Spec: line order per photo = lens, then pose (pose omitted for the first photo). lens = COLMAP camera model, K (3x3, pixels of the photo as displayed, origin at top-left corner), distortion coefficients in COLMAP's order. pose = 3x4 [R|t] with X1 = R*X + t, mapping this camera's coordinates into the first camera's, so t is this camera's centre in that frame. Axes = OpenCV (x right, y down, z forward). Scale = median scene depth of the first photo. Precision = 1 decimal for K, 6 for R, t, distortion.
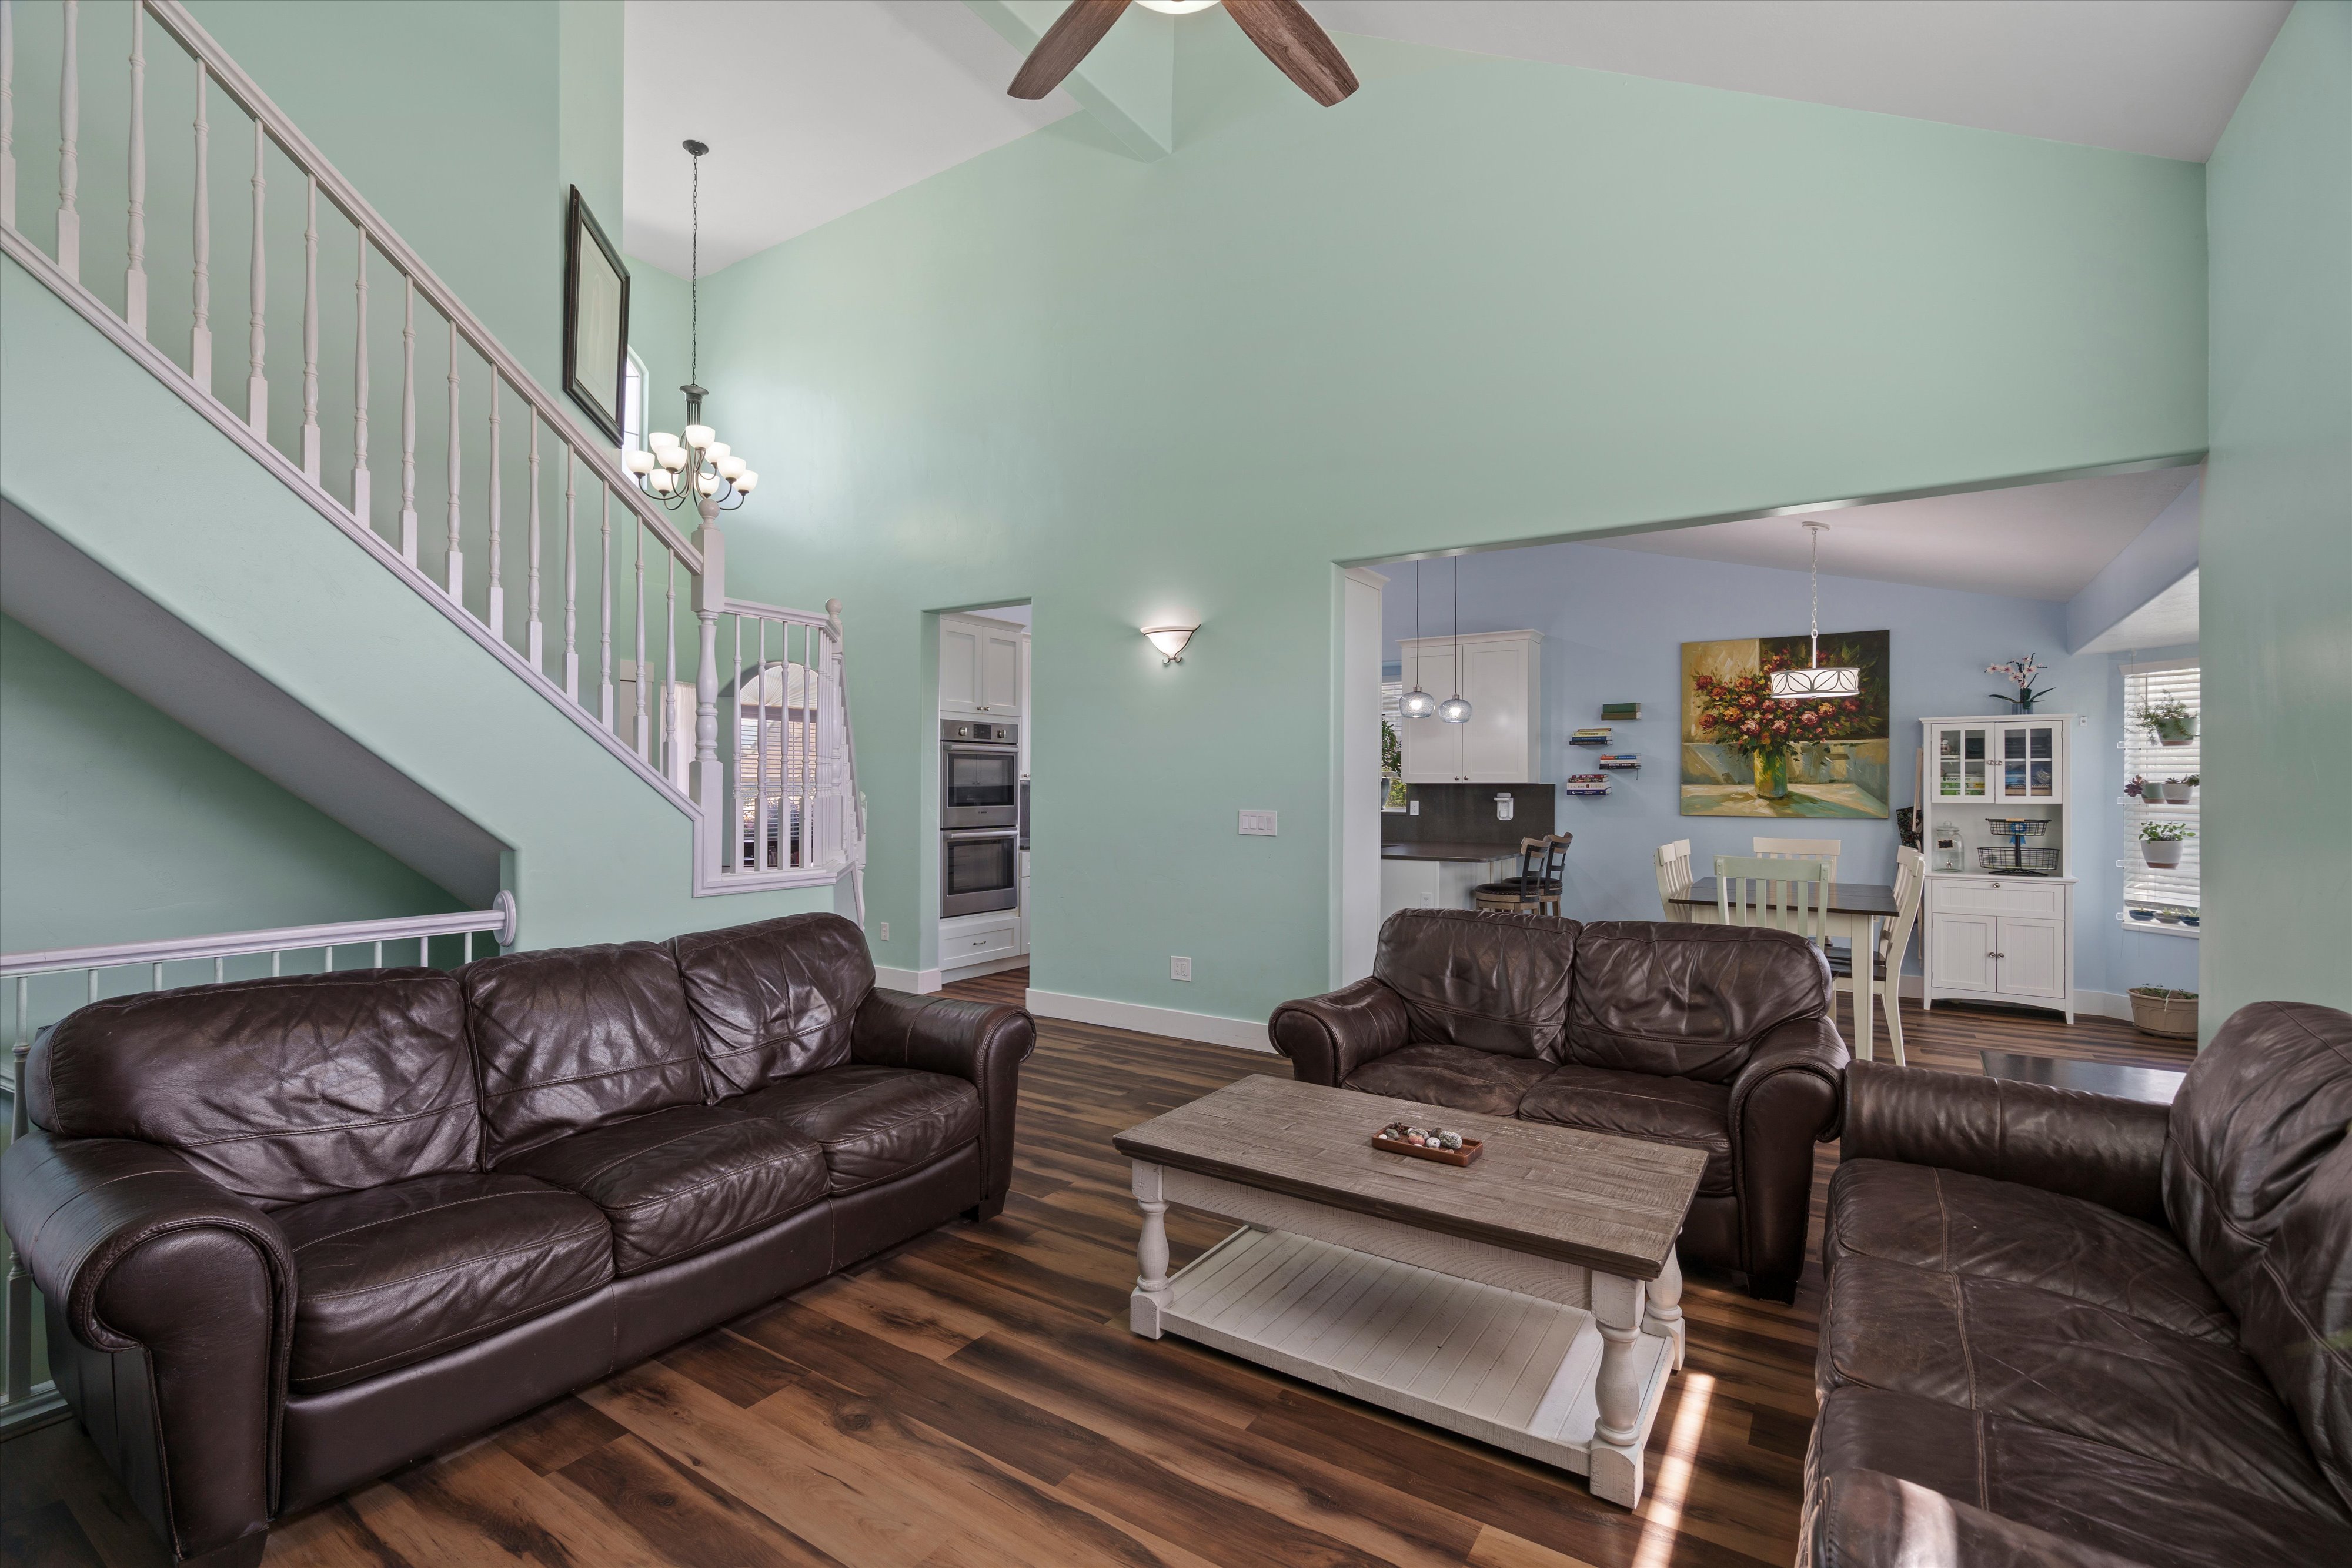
lens RADIAL K [[1052.6, 0, 1165.5], [0, 1052.6, 789.3], [0, 0, 1]] dist [-0.002061, 0.000879]
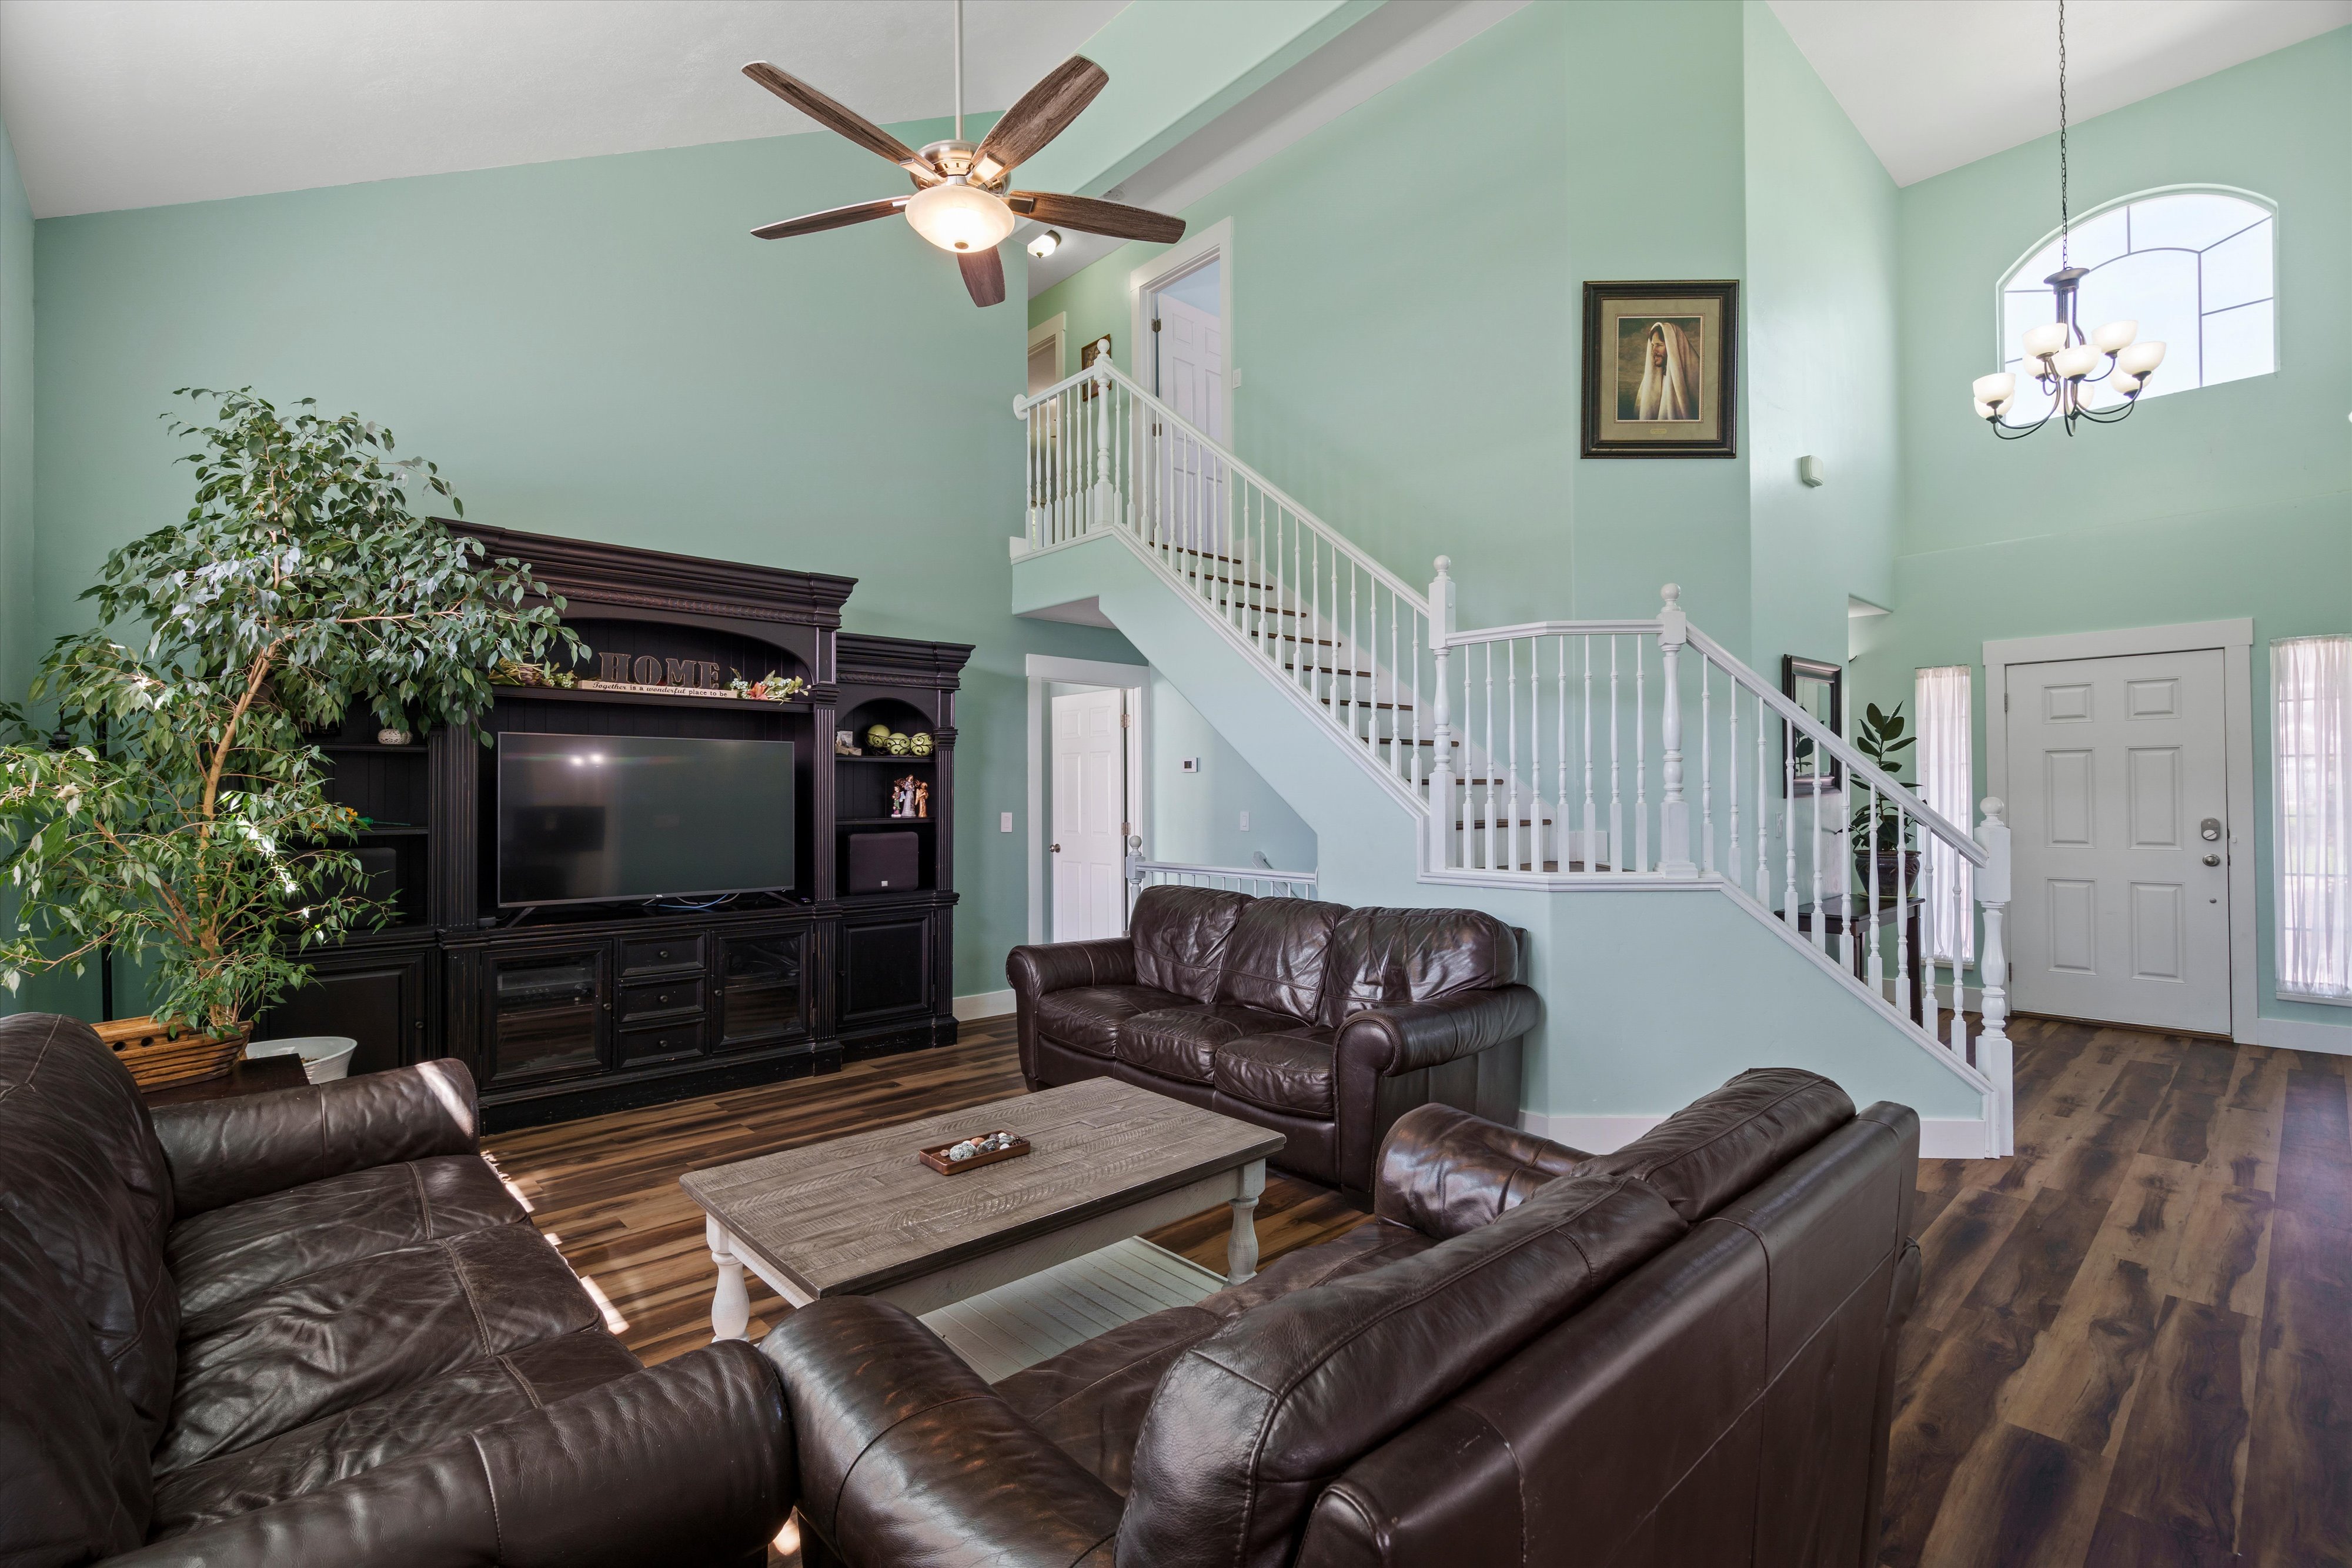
lens RADIAL K [[1052.6, 0, 1165.5], [0, 1052.6, 789.3], [0, 0, 1]] dist [-0.002061, 0.000879]
pose [[-0.245574, -0.012146, -0.969302, 0.400949], [0.002069, 0.999913, -0.013053, 0.003142], [0.969376, -0.005211, -0.245527, 0.485996]]
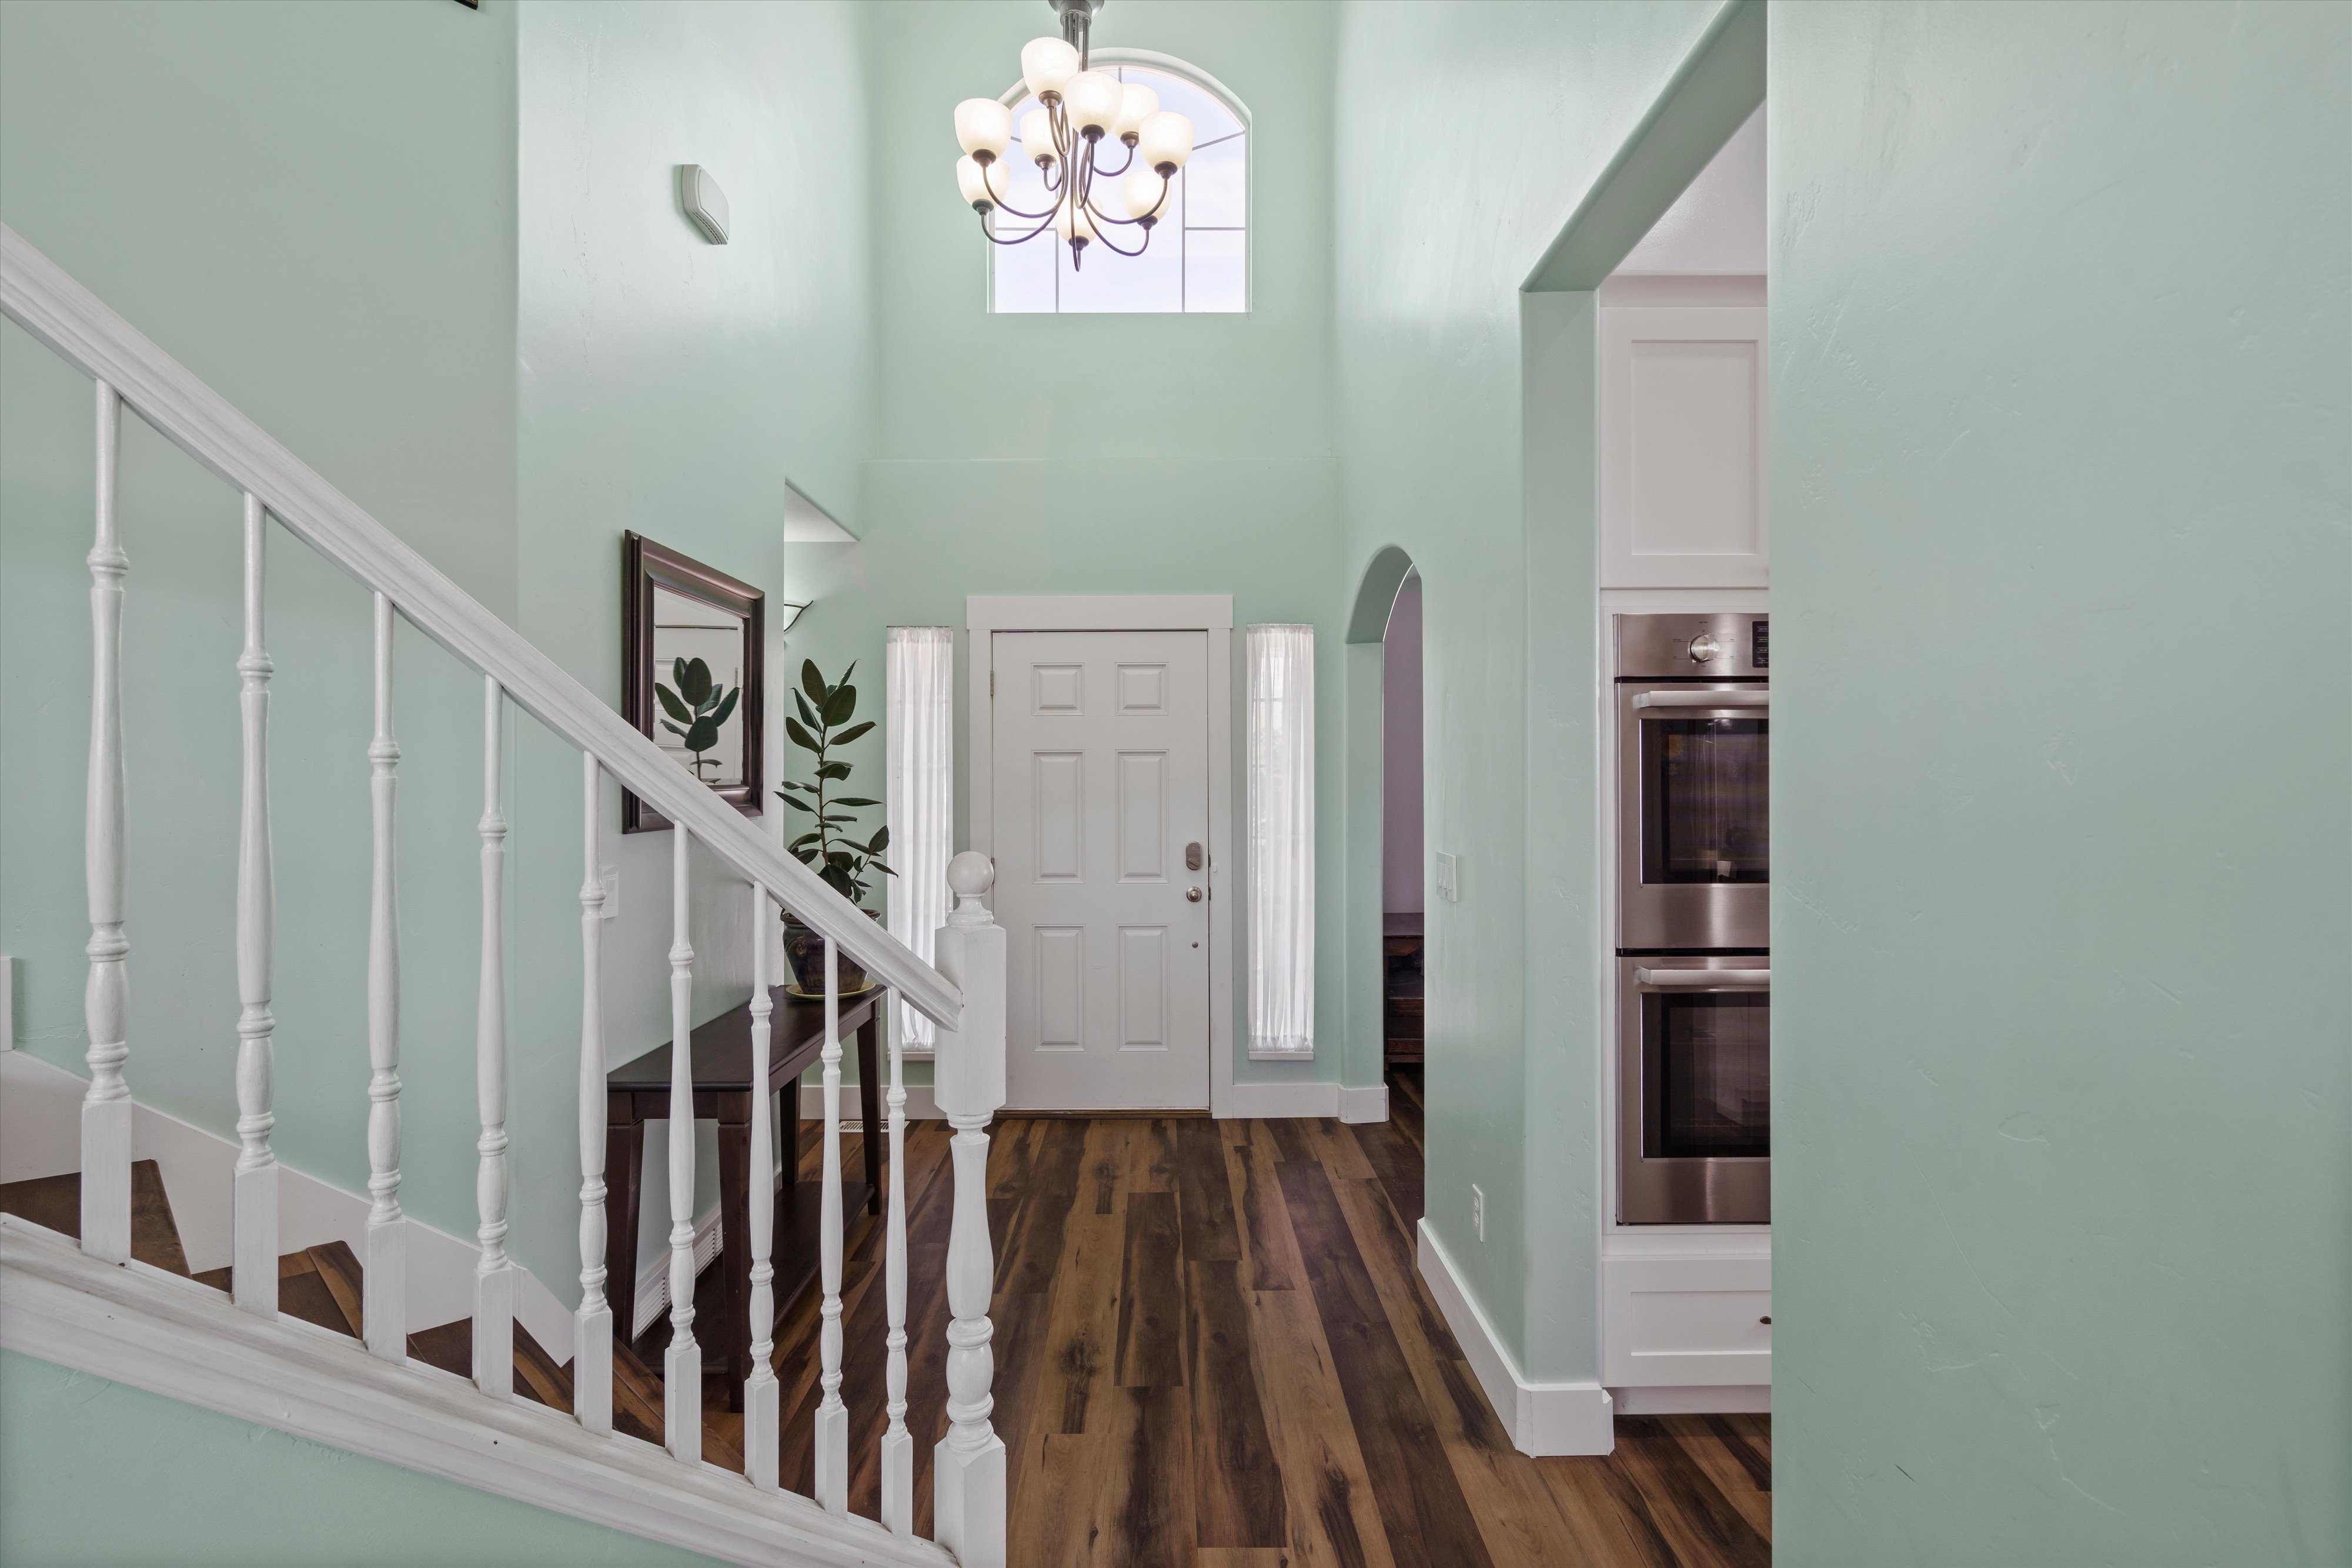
lens RADIAL K [[1052.6, 0, 1165.5], [0, 1052.6, 789.3], [0, 0, 1]] dist [-0.002061, 0.000879]
pose [[0.559295, -0.007020, -0.828939, -0.021391], [0.004485, 0.999975, -0.005442, -0.011210], [0.828956, -0.000674, 0.559313, 0.675745]]
